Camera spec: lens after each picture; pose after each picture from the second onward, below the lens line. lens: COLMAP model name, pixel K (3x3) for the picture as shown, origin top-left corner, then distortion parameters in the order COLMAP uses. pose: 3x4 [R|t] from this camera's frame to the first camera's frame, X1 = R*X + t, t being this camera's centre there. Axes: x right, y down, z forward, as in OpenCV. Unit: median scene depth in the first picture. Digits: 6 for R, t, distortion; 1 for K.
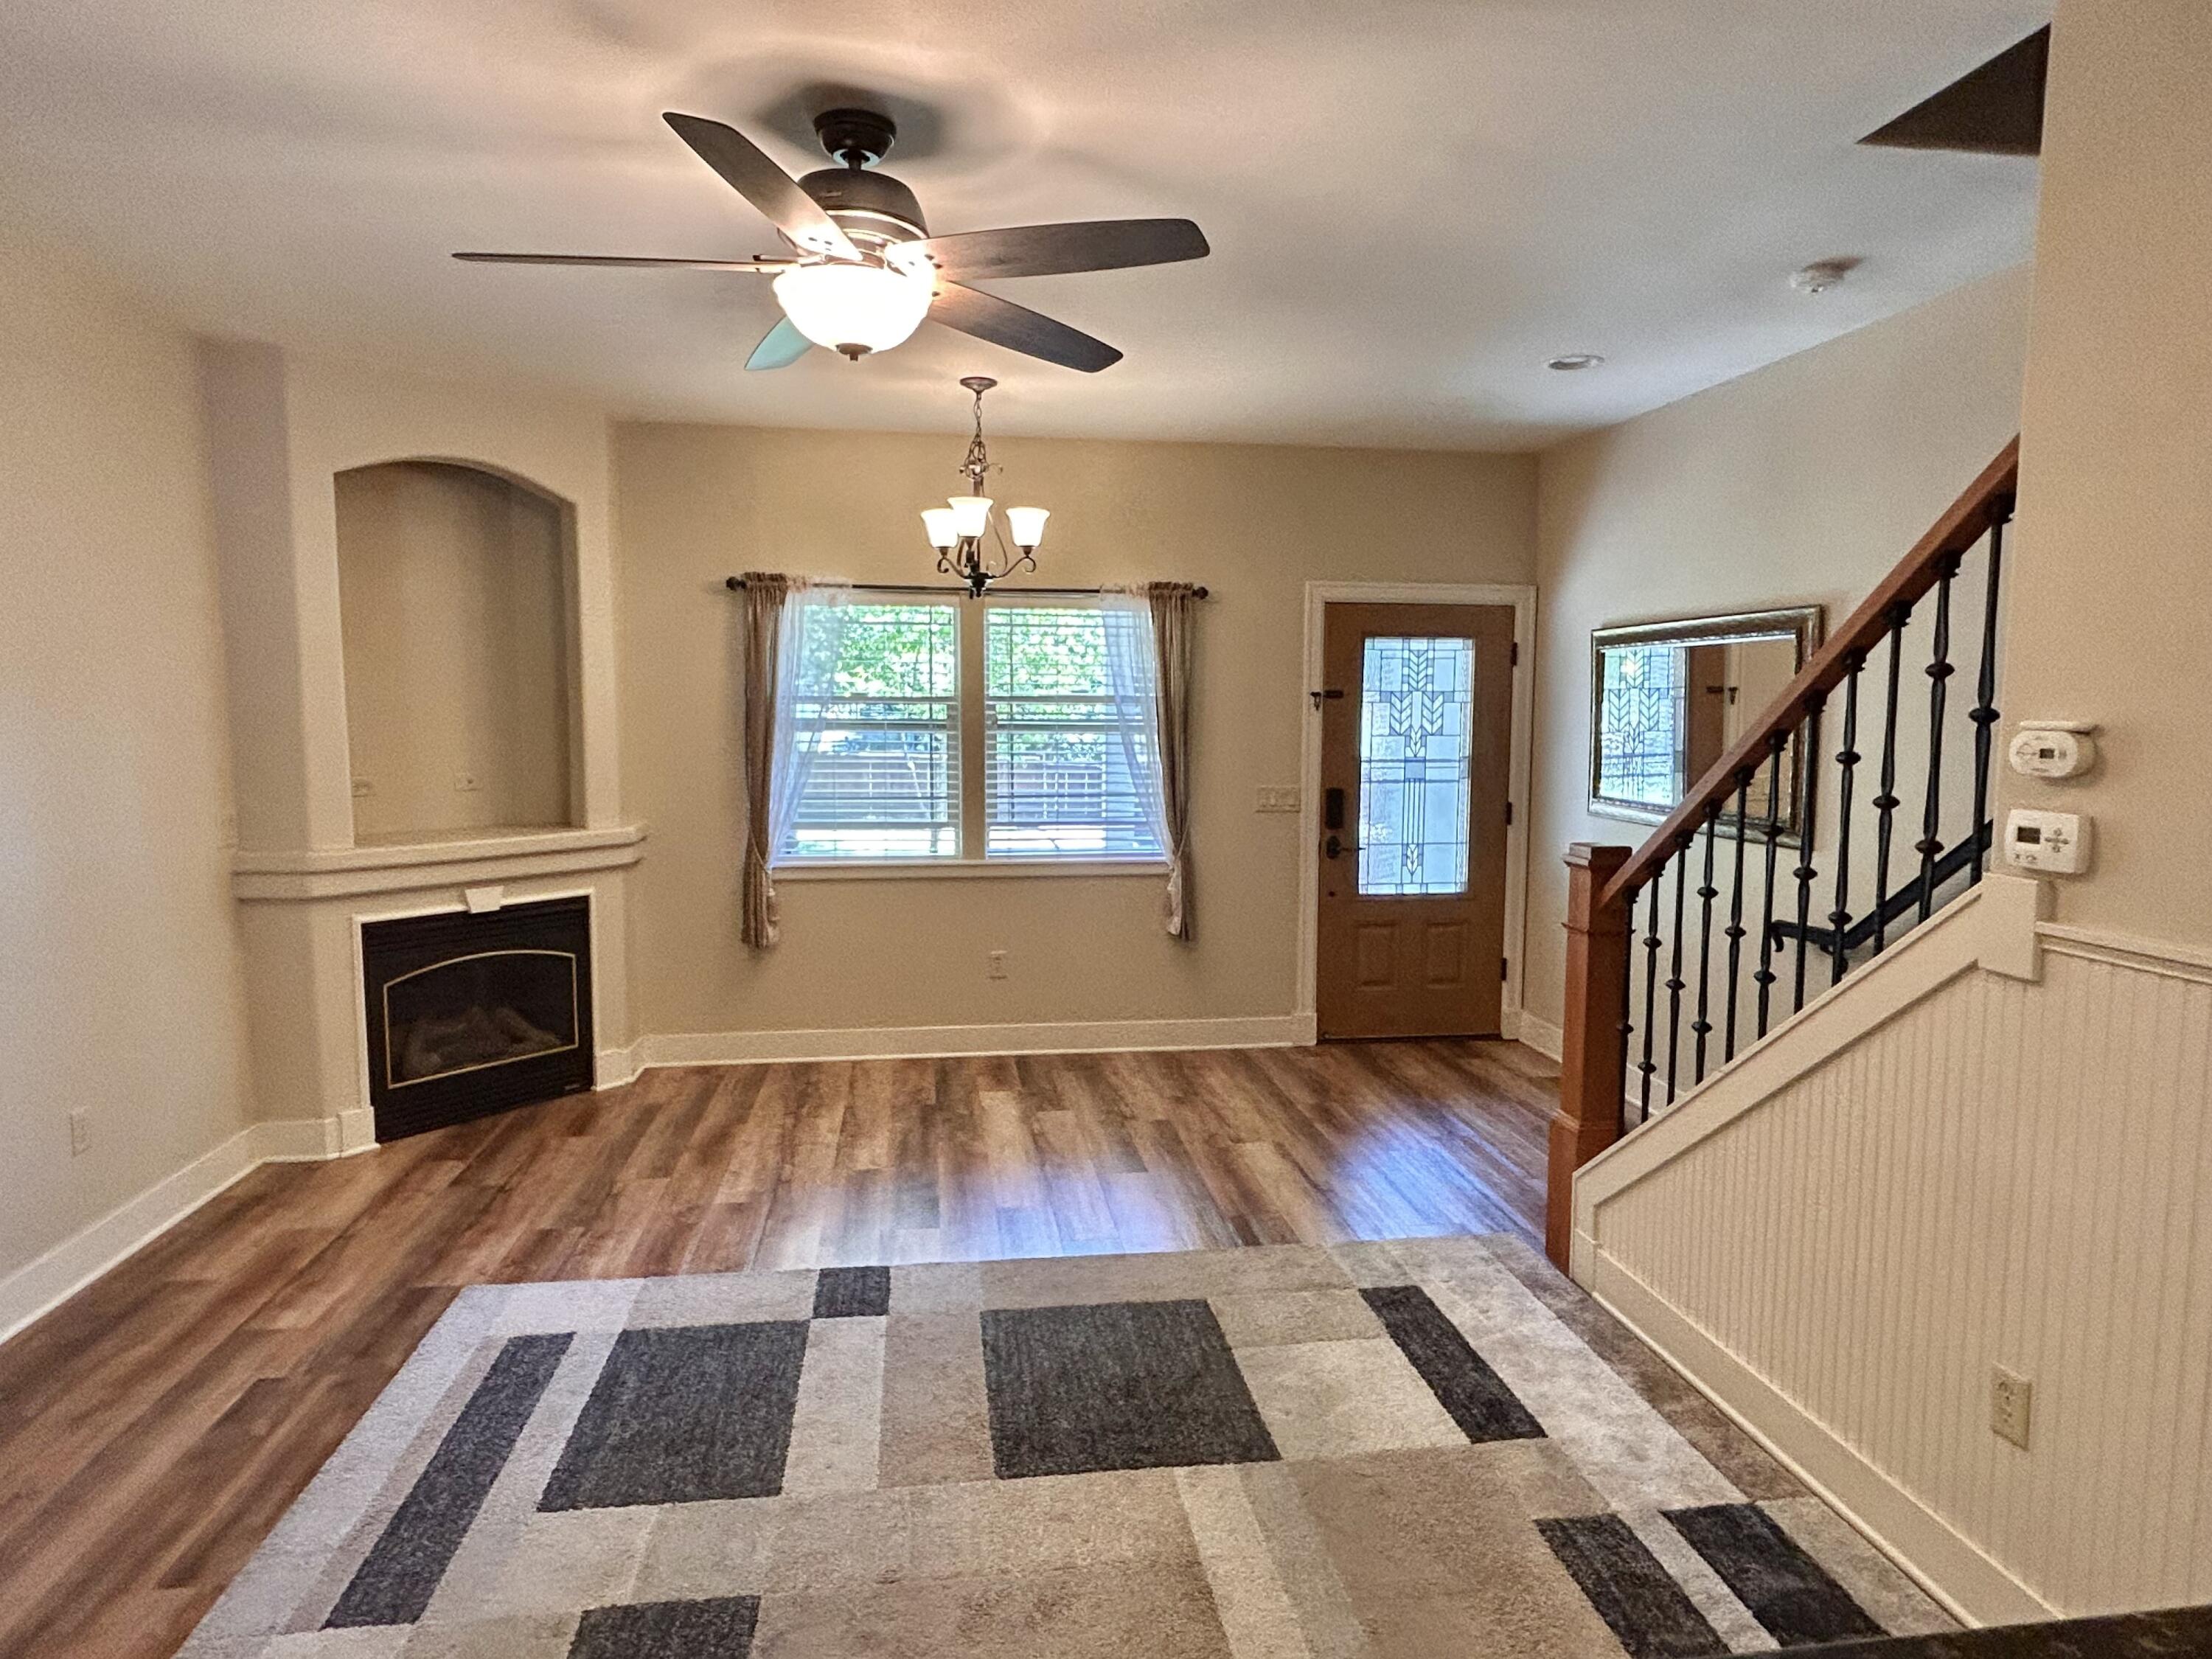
lens RADIAL K [[1282.3, 0, 1097.0], [0, 1282.3, 828.5], [0, 0, 1]] dist [-0.001019, -0.000566]
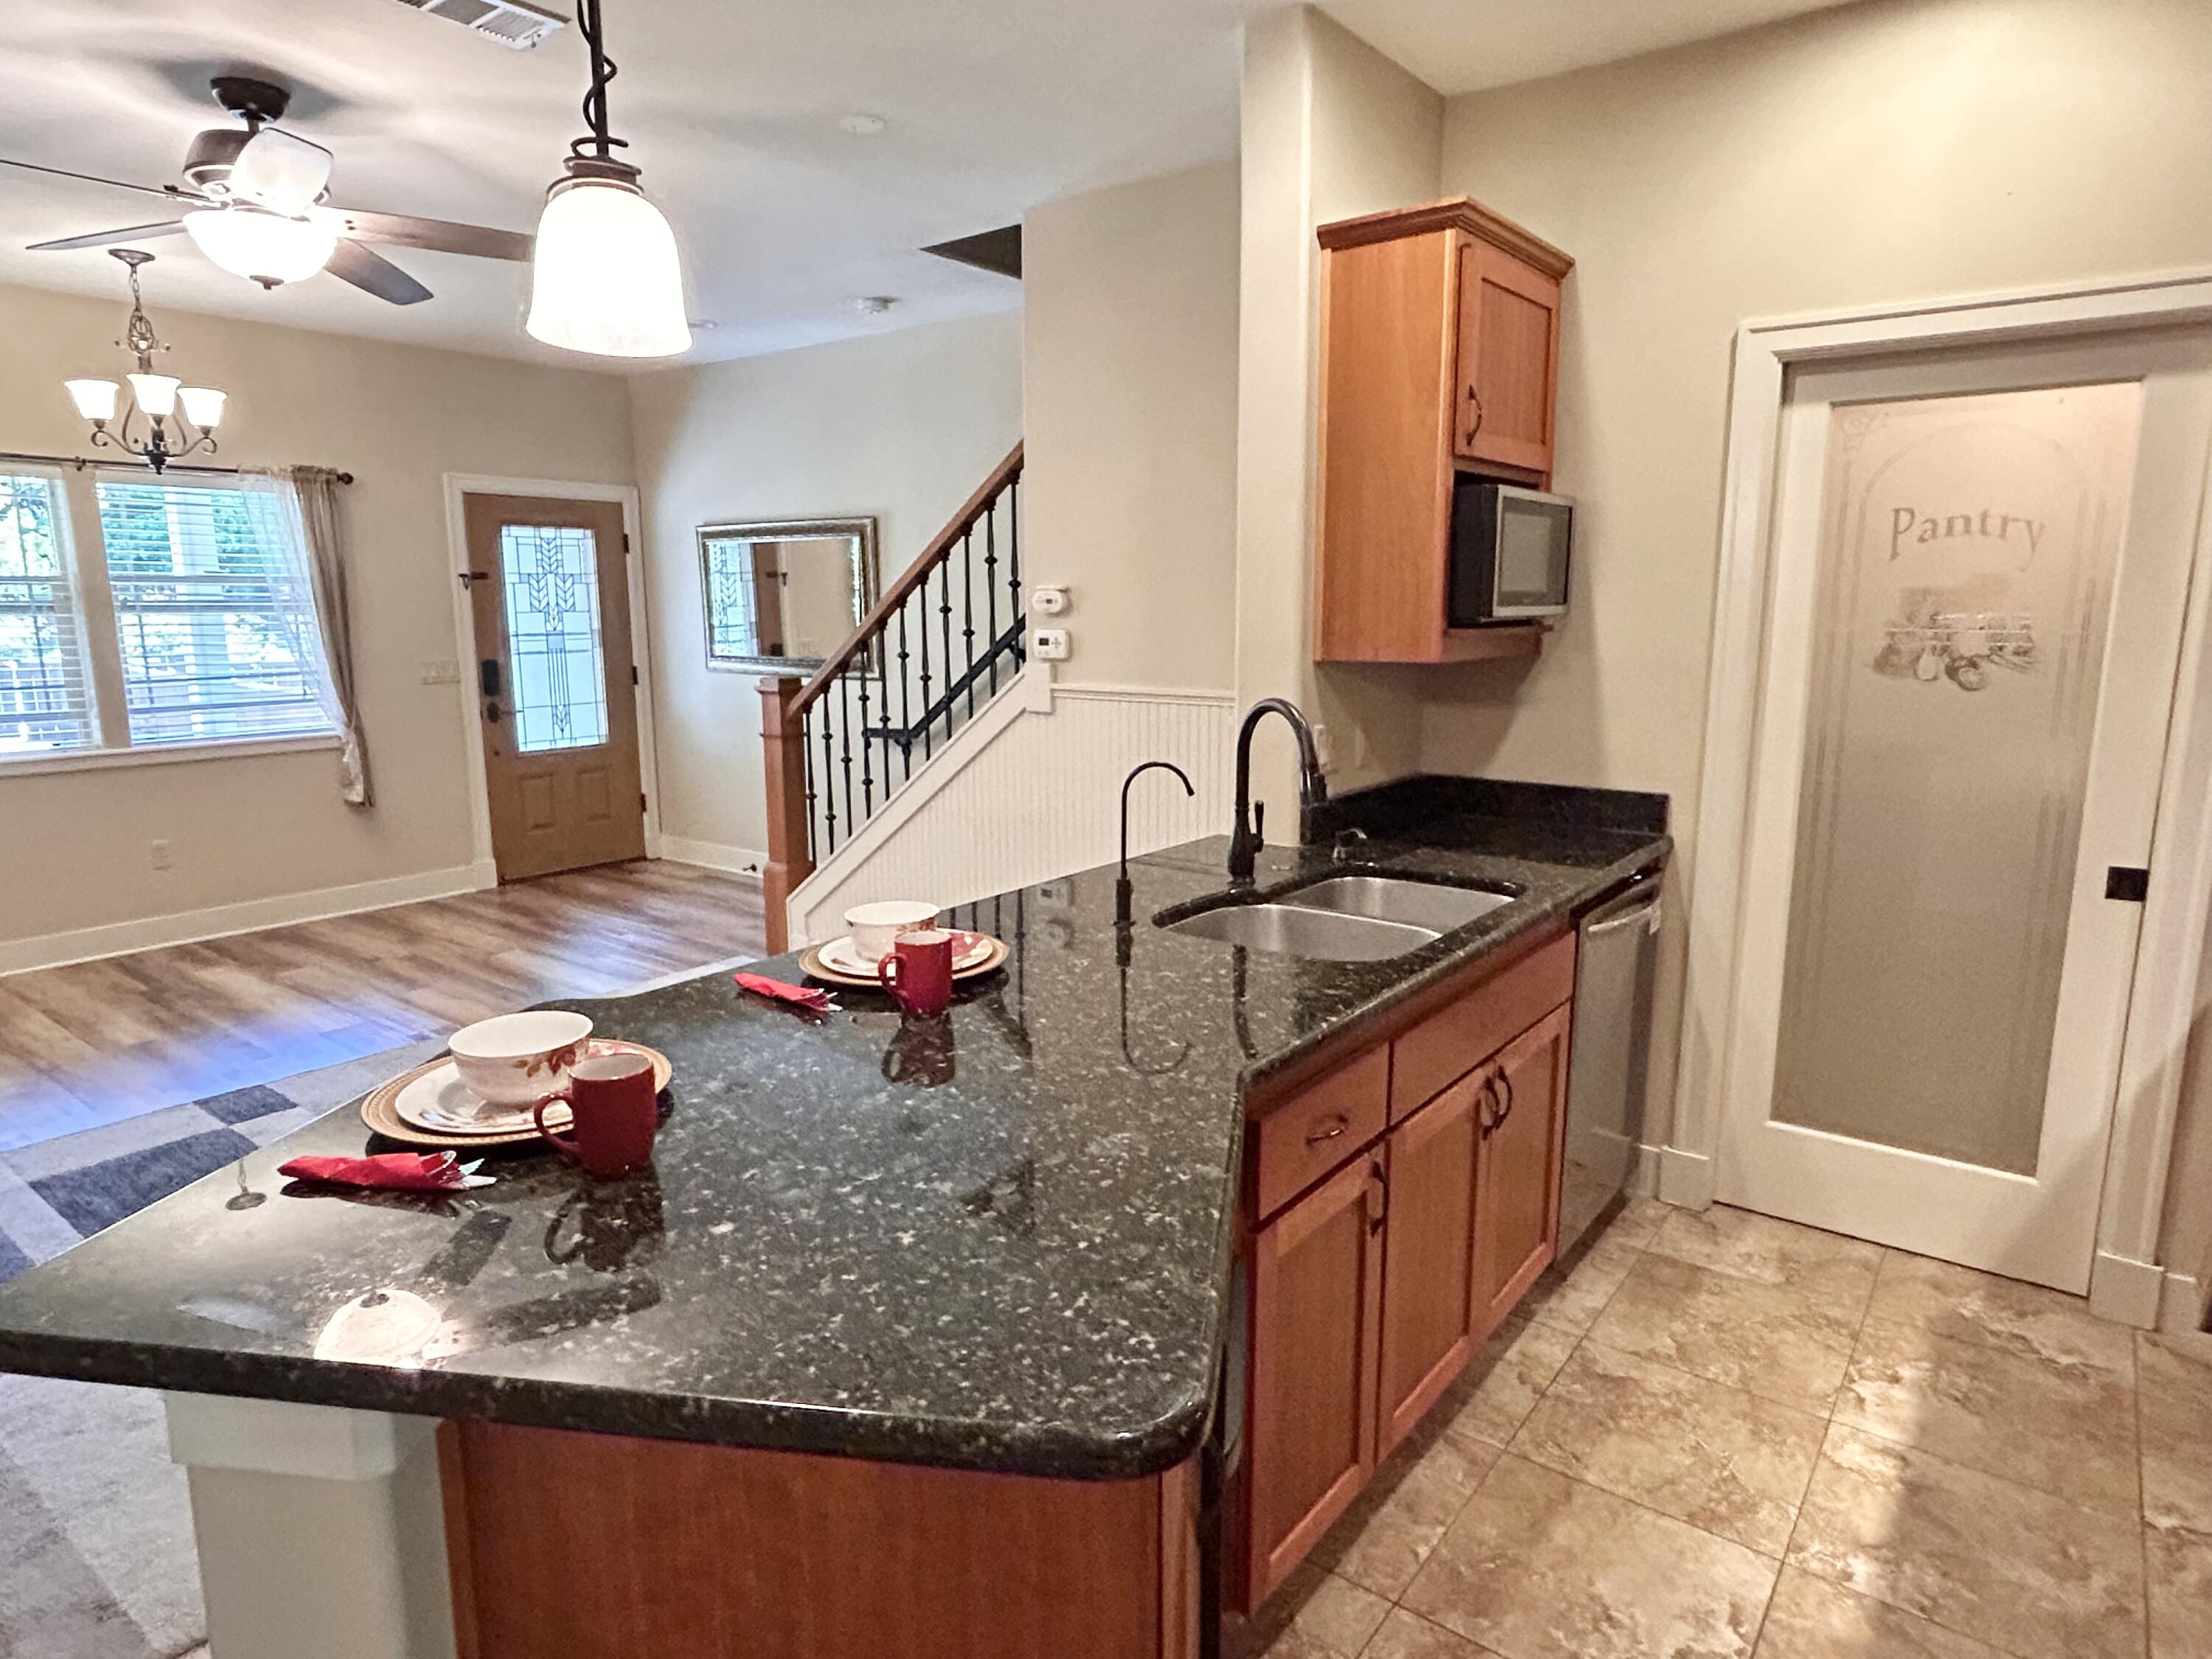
lens RADIAL K [[1291.2, 0, 1096.9], [0, 1291.2, 833.1], [0, 0, 1]] dist [-0.016689, -0.000180]
pose [[0.708156, -0.130236, 0.693940, -0.254667], [0.069587, 0.990930, 0.114962, 0.028490], [-0.702618, -0.033121, 0.710796, -0.200484]]
